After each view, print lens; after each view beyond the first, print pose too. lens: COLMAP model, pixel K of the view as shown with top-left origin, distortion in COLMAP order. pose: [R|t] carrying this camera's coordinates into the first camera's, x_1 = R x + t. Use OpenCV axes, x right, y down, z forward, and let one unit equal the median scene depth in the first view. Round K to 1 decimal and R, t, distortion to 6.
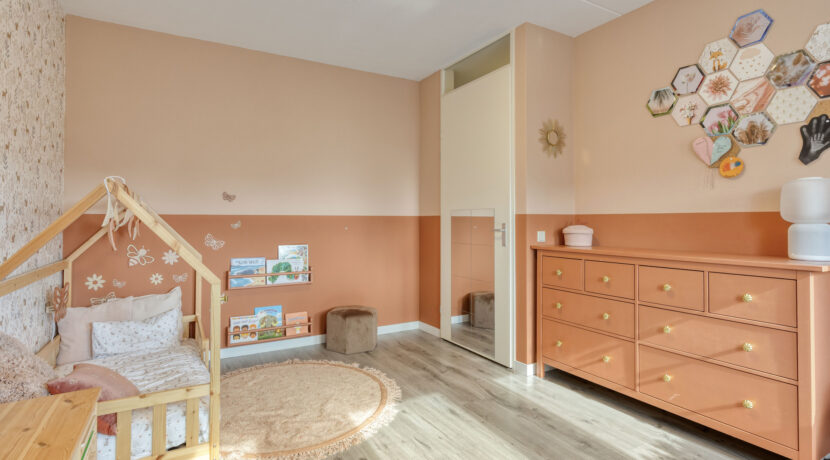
lens RADIAL K [[409.8, 0, 409.1], [0, 409.8, 216.9], [0, 0, 1]] dist [0.000086, -0.000976]
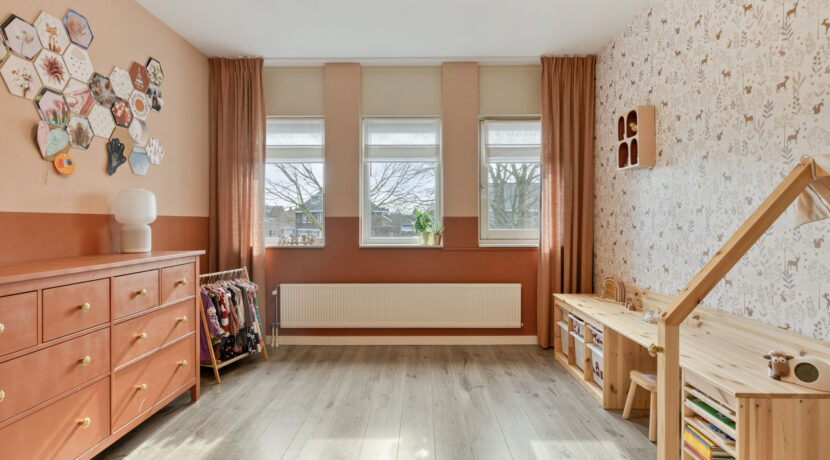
lens RADIAL K [[409.8, 0, 415.4], [0, 409.8, 224.8], [0, 0, 1]] dist [0.000086, -0.000976]
pose [[-0.863685, -0.003234, 0.504021, -0.098643], [-0.004265, 0.999991, -0.000891, 0.003357], [-0.504013, -0.002919, -0.863691, 0.378148]]
